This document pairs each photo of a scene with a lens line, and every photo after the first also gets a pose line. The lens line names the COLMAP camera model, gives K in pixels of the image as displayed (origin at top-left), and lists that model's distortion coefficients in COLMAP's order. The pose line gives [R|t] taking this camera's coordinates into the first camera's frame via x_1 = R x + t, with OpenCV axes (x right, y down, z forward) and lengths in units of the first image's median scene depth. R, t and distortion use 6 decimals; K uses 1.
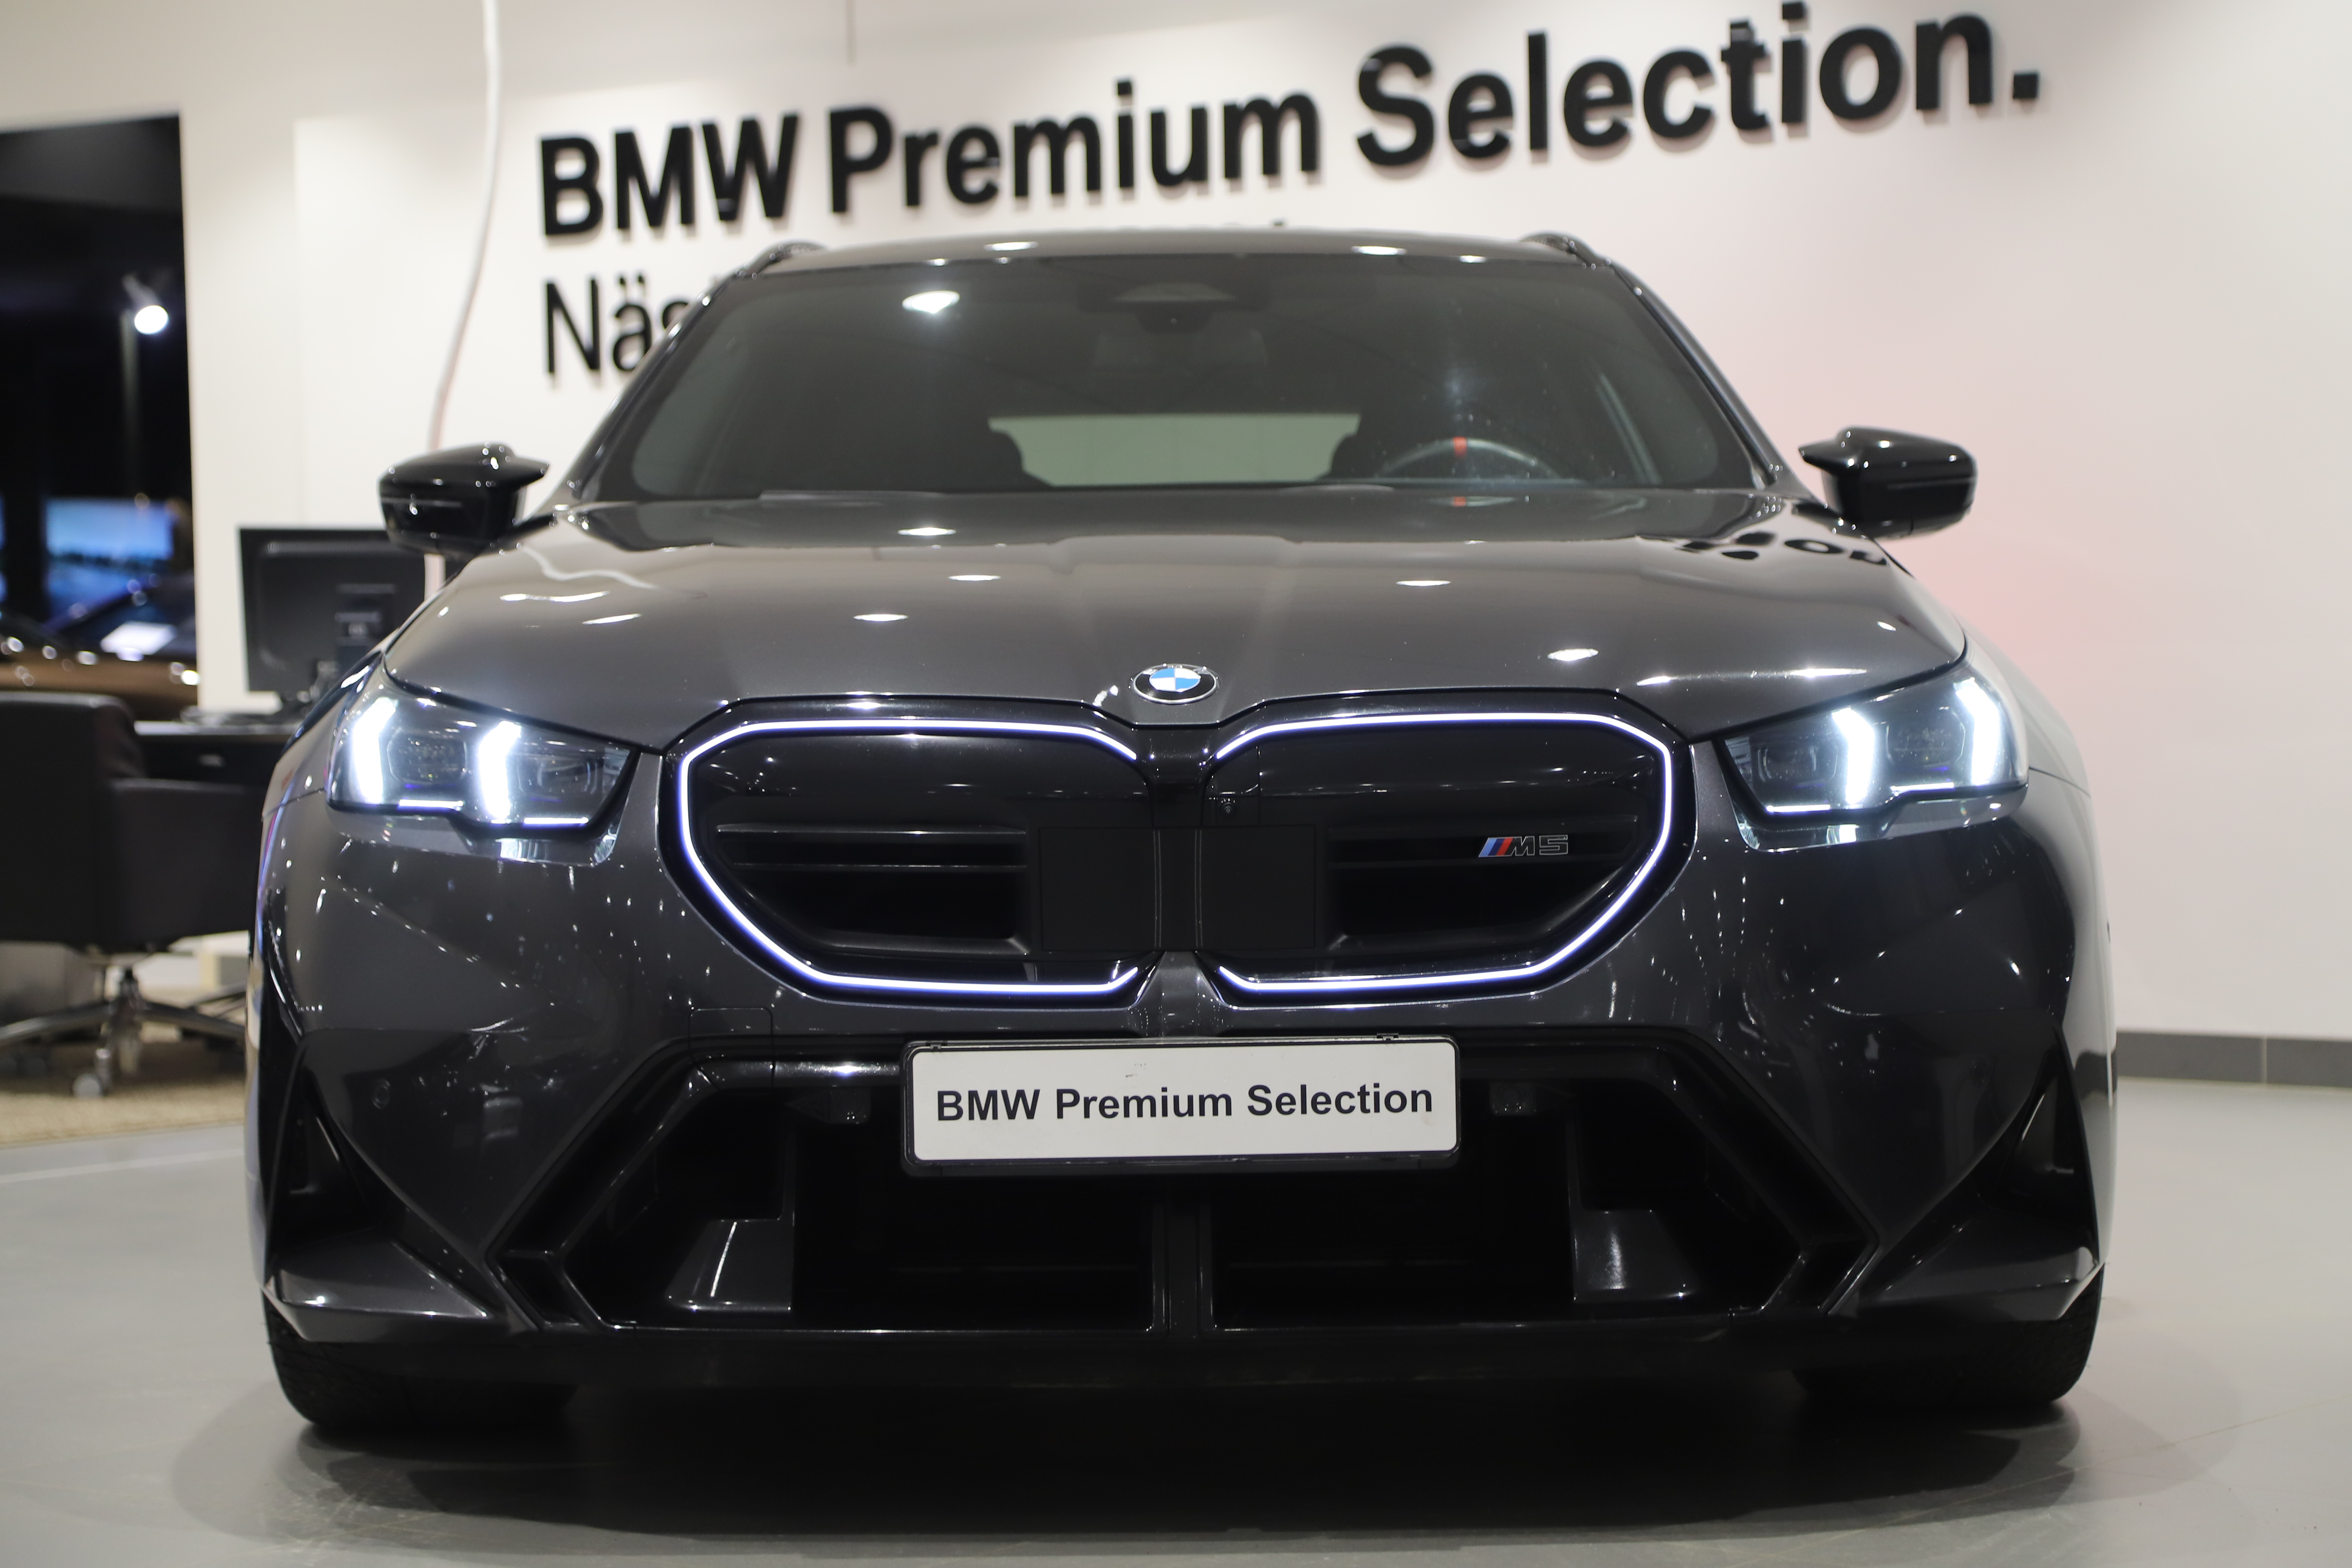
lens RADIAL K [[5214.2, 0, 1173.2], [0, 5214.2, 786.7], [0, 0, 1]] dist [0.558920, 0.000000]
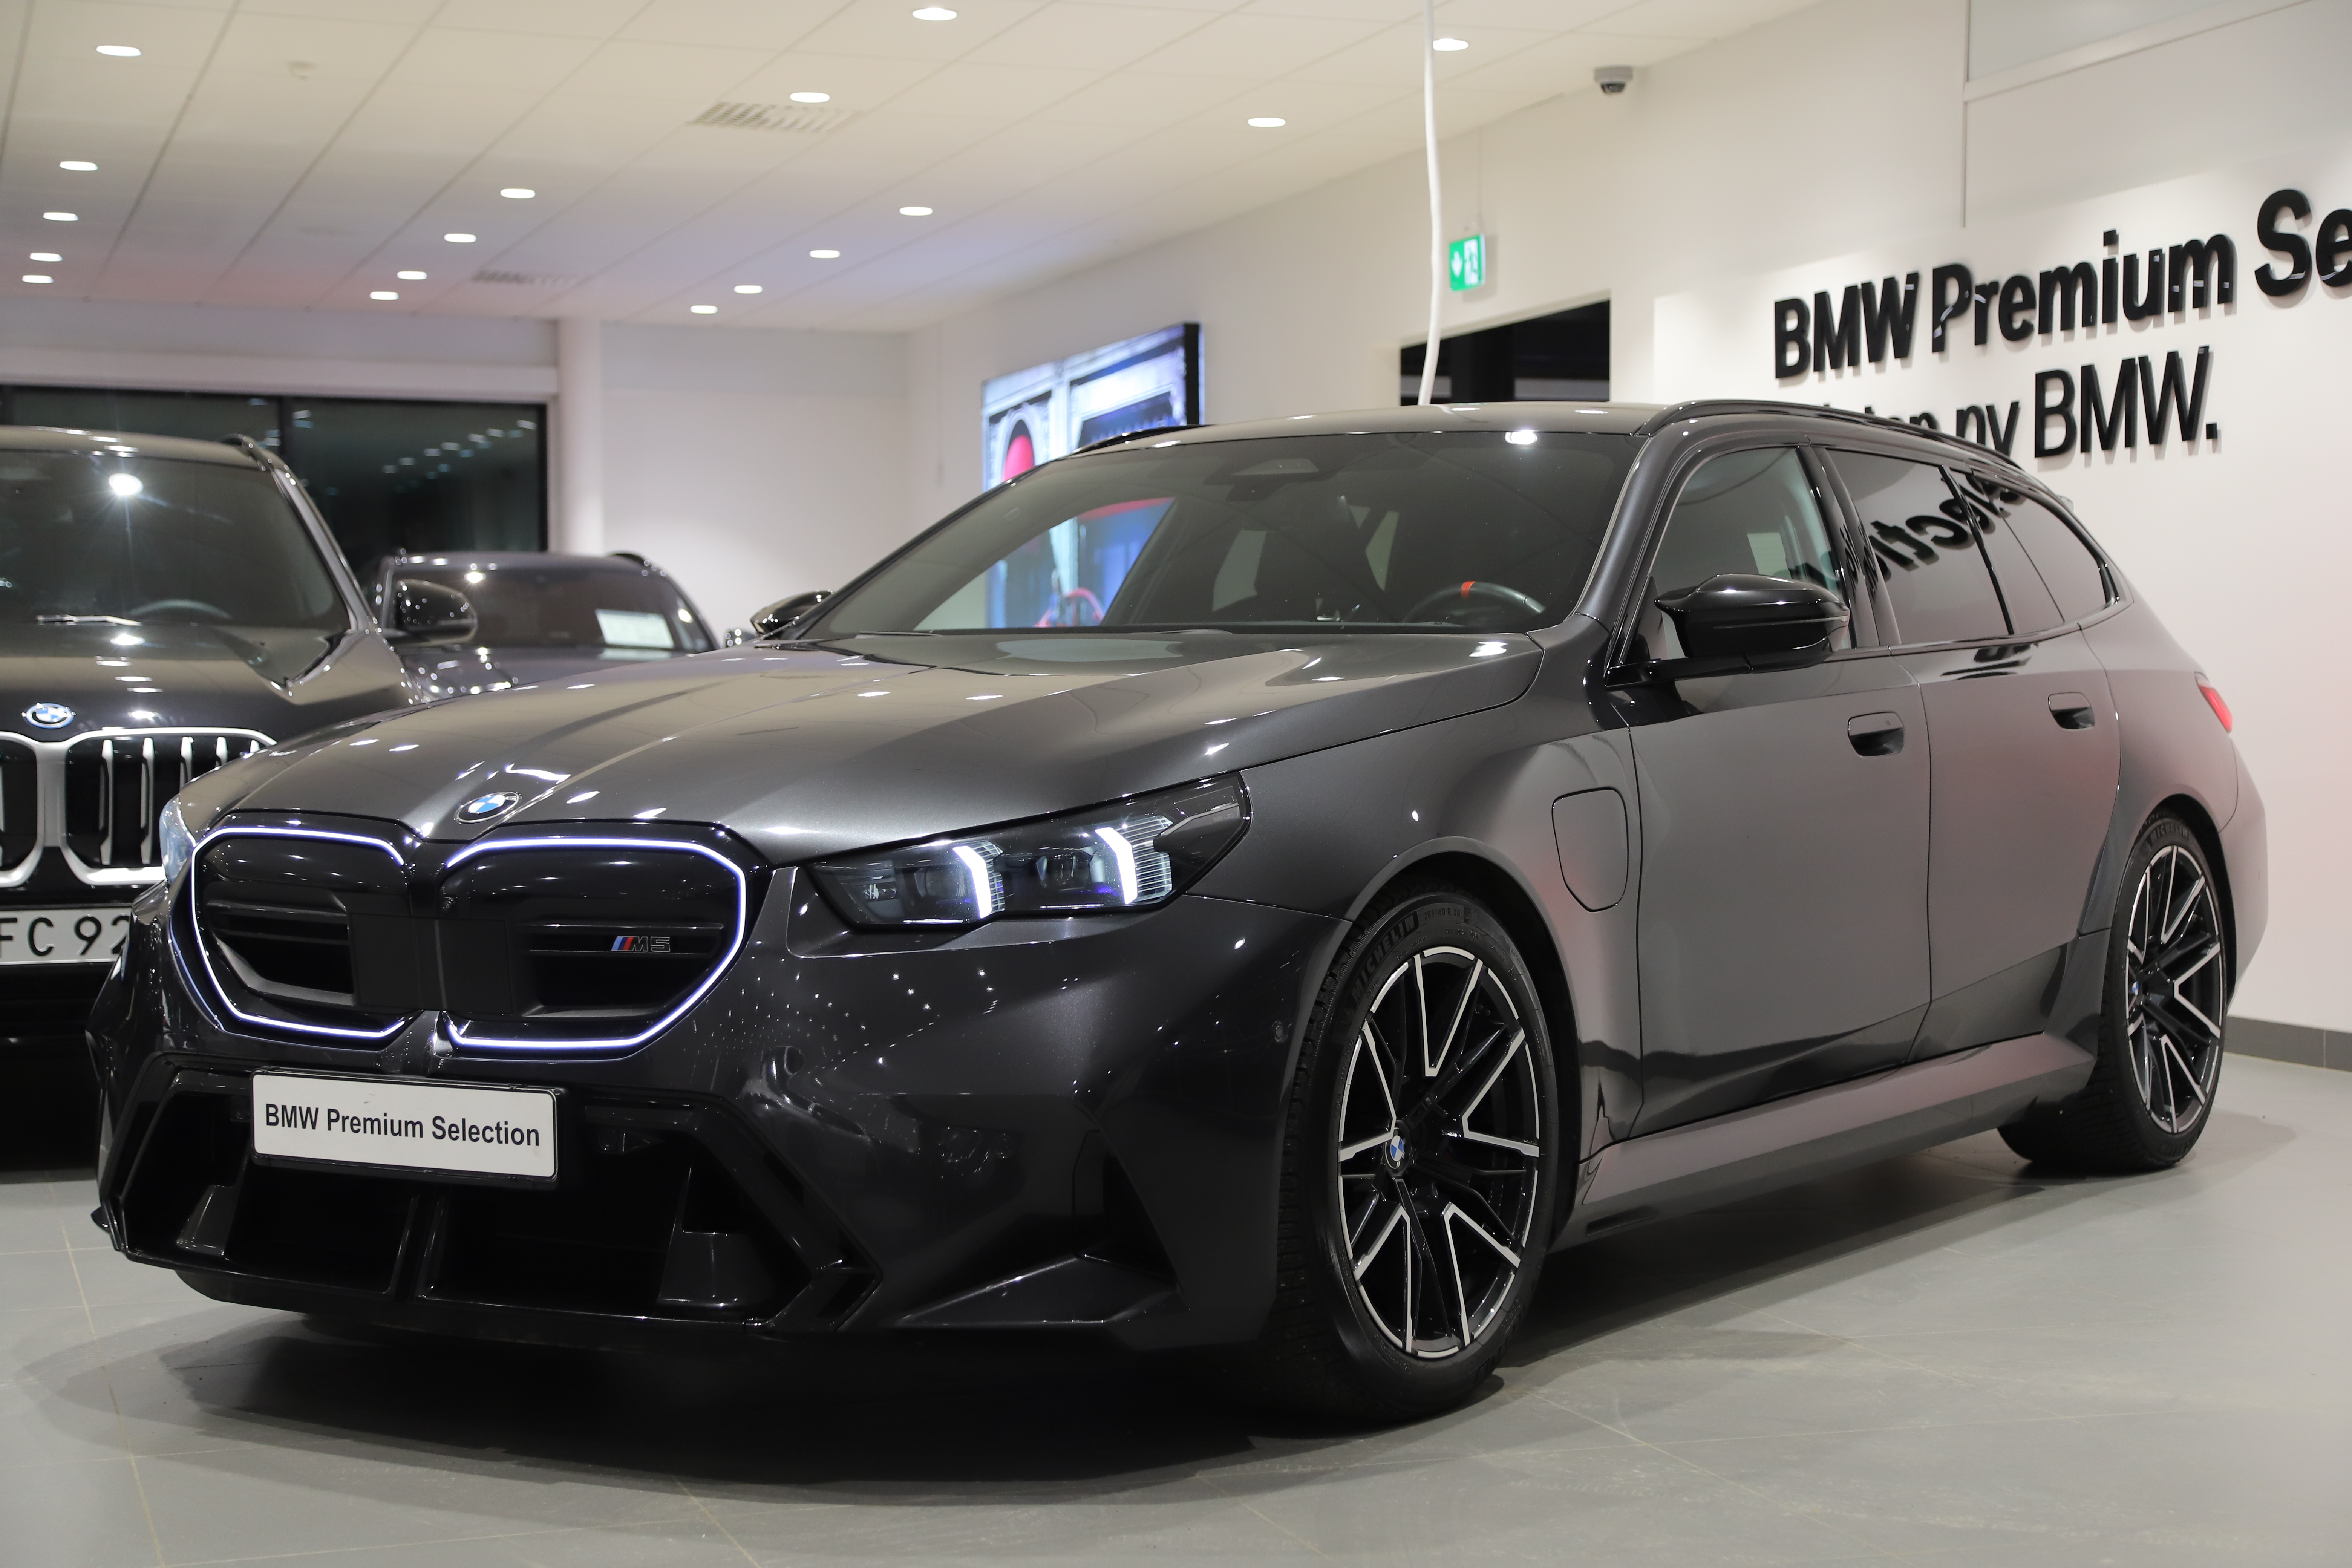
lens RADIAL K [[3852.0, 0, 1178.8], [0, 3852.0, 769.0], [0, 0, 1]] dist [0.633539, 0.000000]
pose [[0.814539, 0.034802, -0.579064, 0.374788], [-0.027267, 0.999392, 0.021710, -0.028883], [0.579468, -0.001894, 0.814993, 0.147694]]
